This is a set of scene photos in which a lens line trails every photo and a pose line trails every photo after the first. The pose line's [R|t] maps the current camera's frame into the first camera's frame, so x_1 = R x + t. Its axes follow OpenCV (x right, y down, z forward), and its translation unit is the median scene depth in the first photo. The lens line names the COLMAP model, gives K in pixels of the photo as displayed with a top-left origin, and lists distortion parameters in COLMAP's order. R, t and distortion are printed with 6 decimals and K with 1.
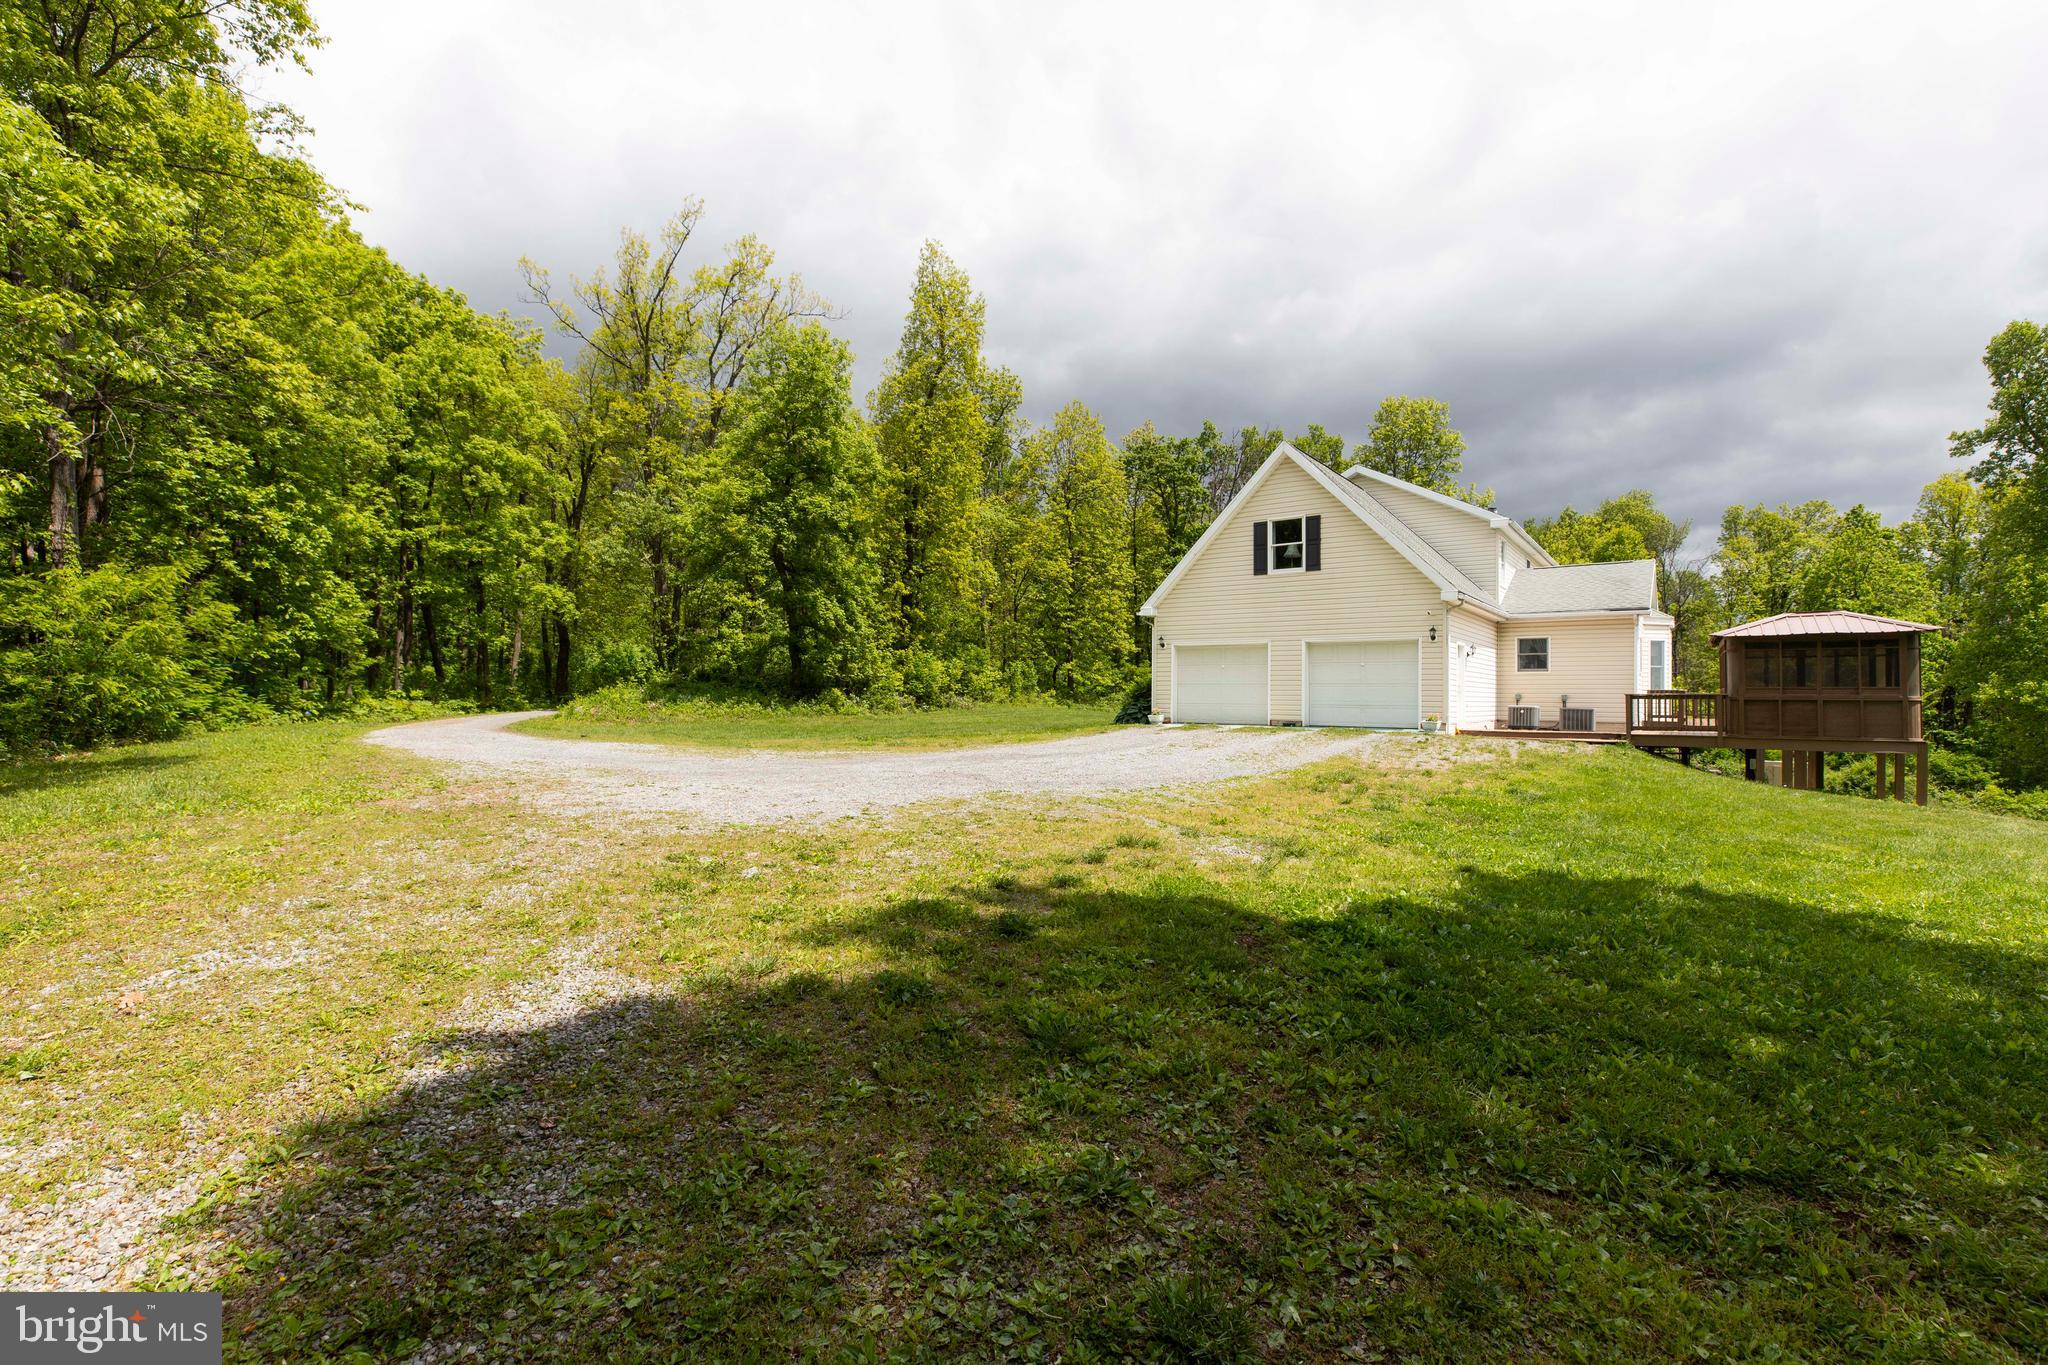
lens RADIAL K [[924.2, 0, 1044.0], [0, 924.2, 698.7], [0, 0, 1]] dist [0.004271, -0.000668]
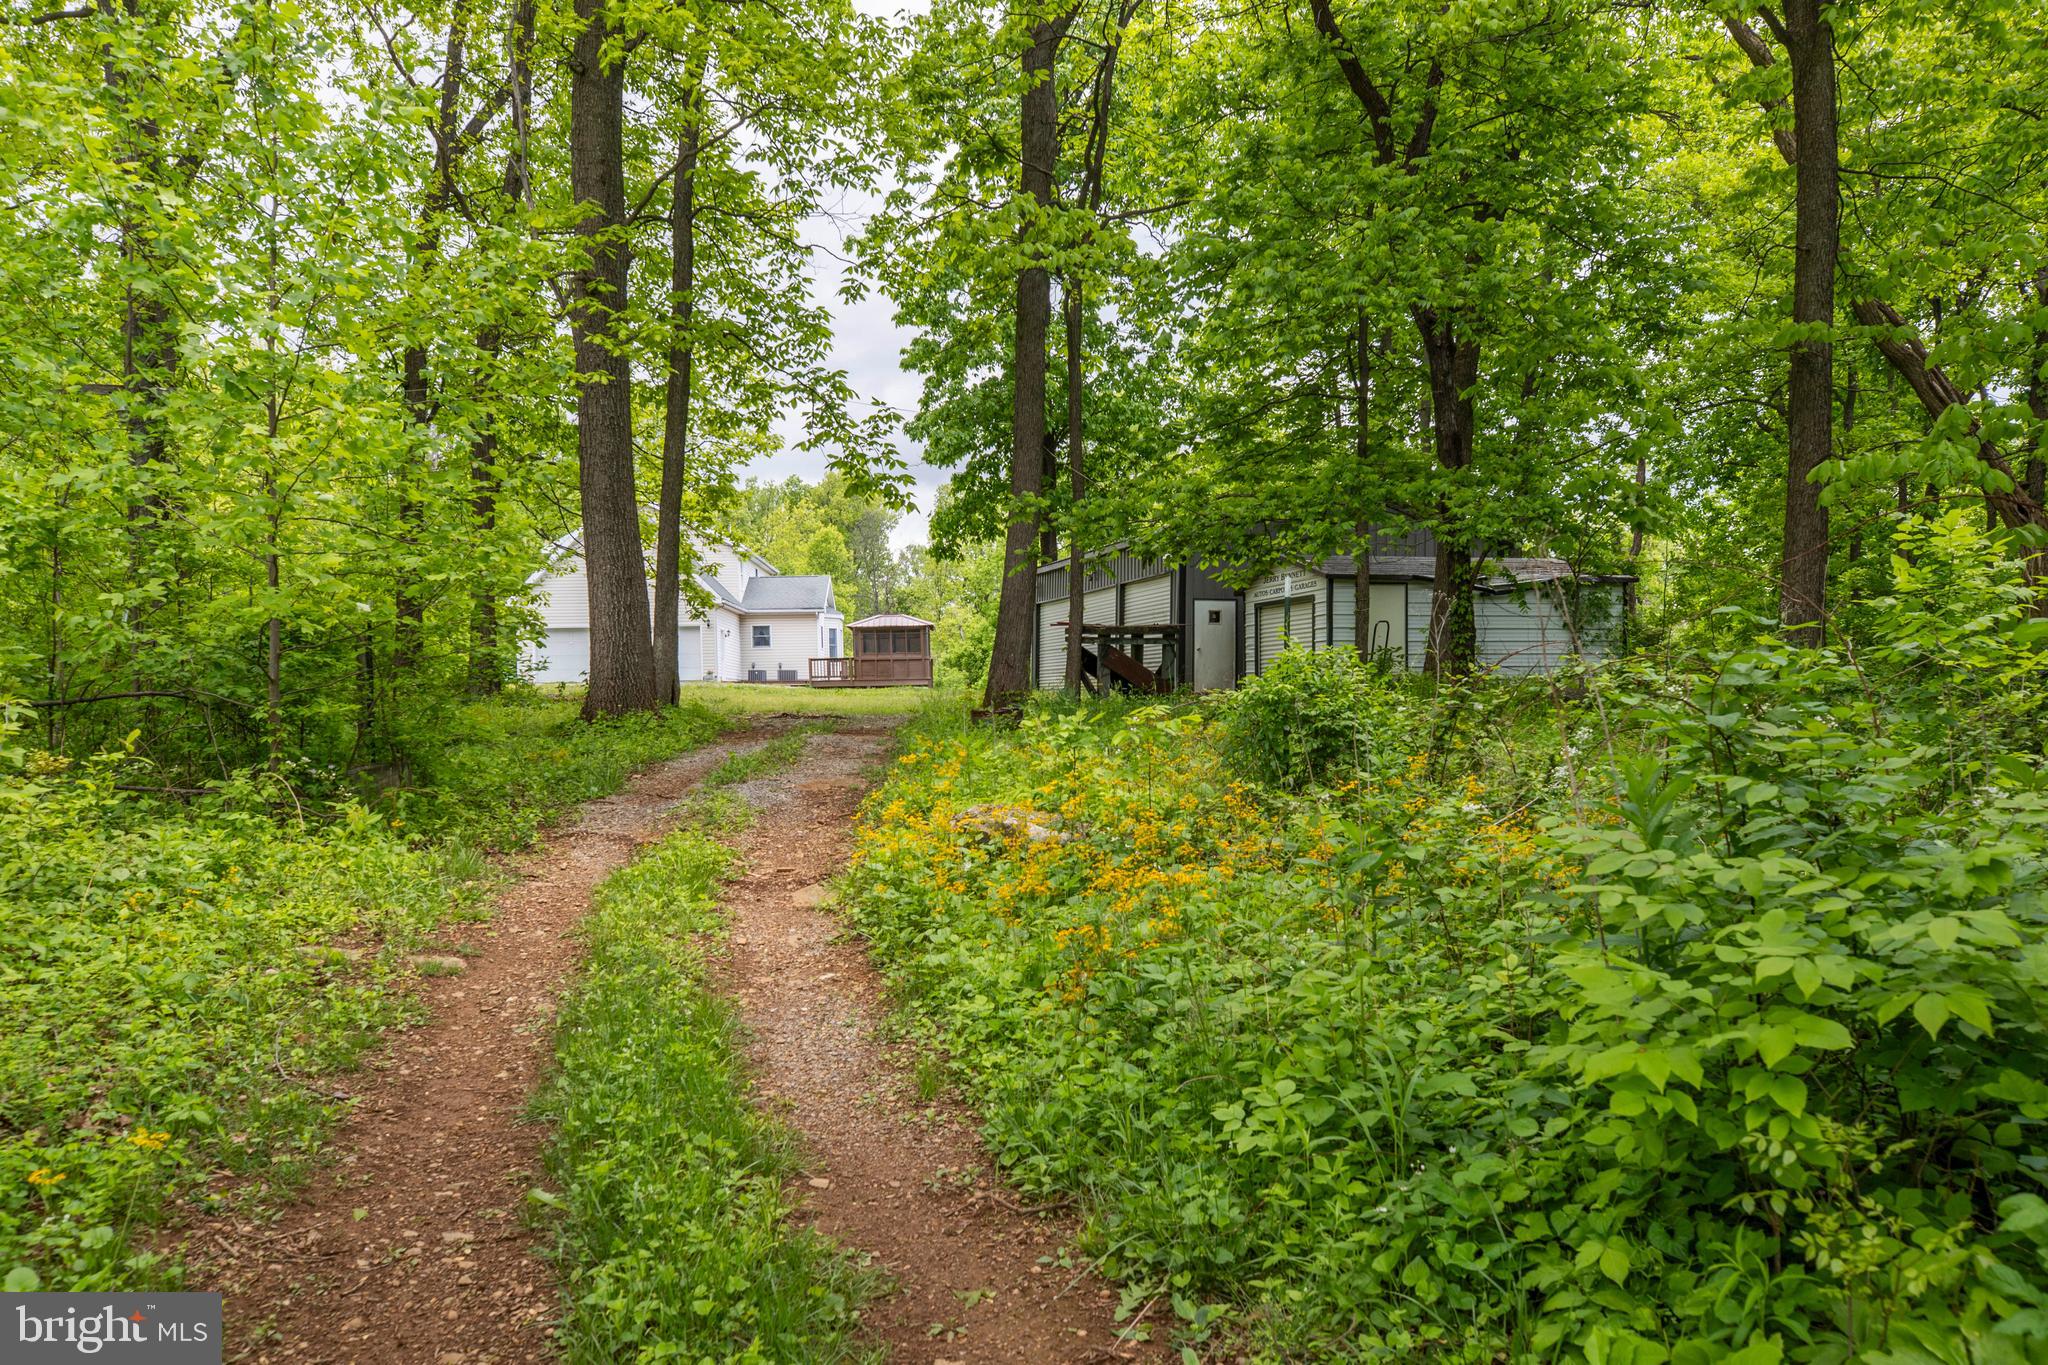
lens RADIAL K [[1549.4, 0, 1048.6], [0, 1549.4, 751.3], [0, 0, 1]] dist [-0.012547, -0.002678]
pose [[0.781638, -0.038302, 0.622555, -0.755718], [0.026463, 0.999250, 0.028254, 0.089207], [-0.623171, -0.005610, 0.782066, -1.399228]]
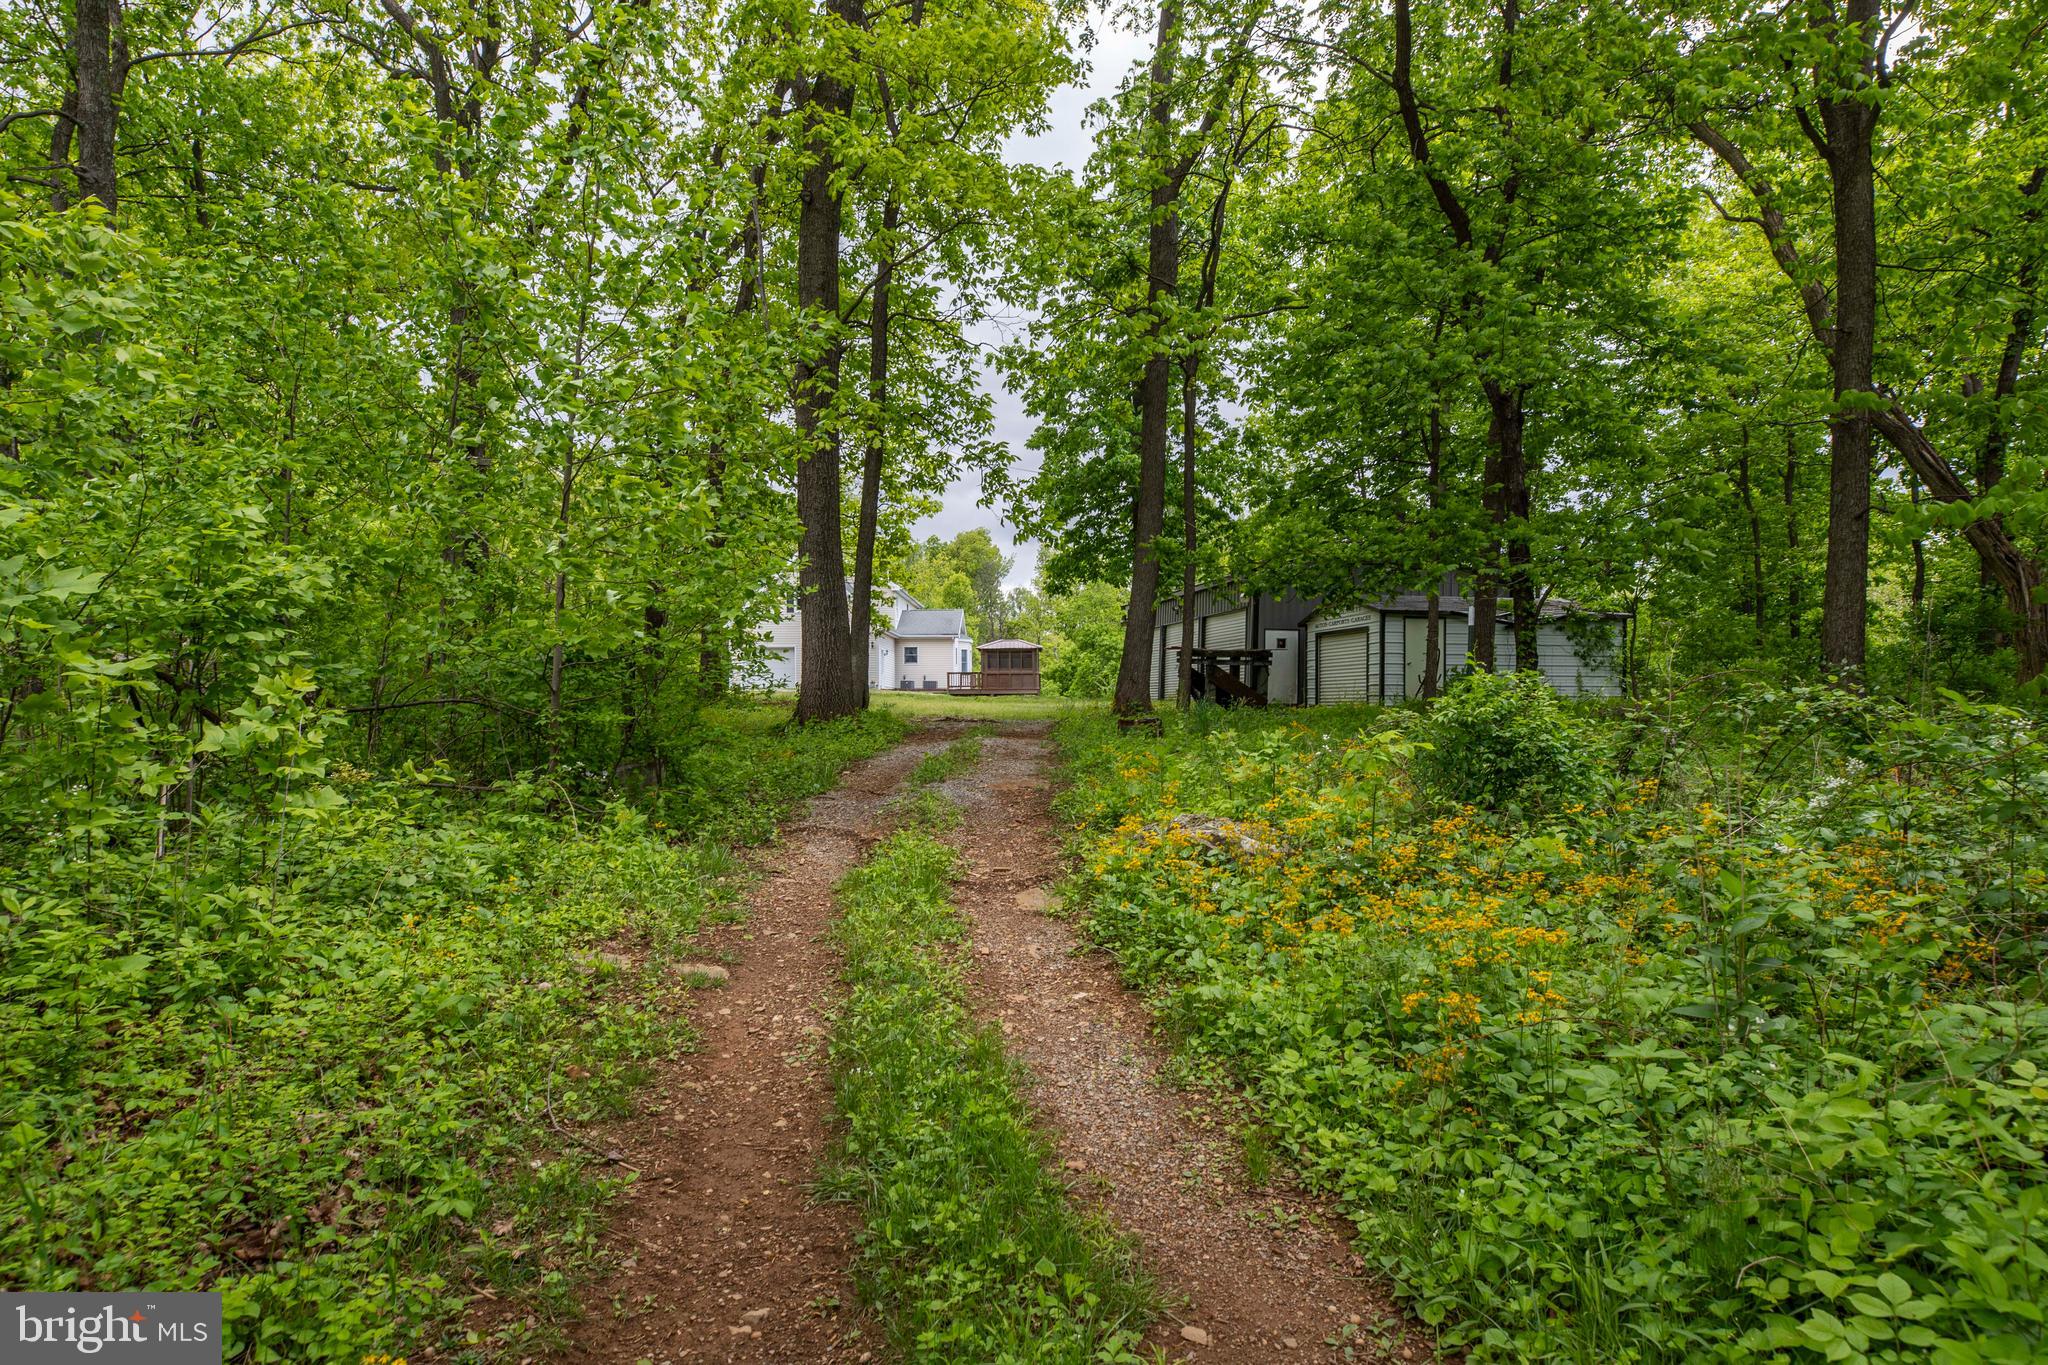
lens RADIAL K [[1157.1, 0, 1031.3], [0, 1157.1, 681.4], [0, 0, 1]] dist [-0.021589, 0.000664]
pose [[0.823426, 0.003488, 0.567412, -0.739431], [0.013461, 0.999580, -0.025678, 0.084419], [-0.567263, 0.028782, 0.823033, -1.317510]]
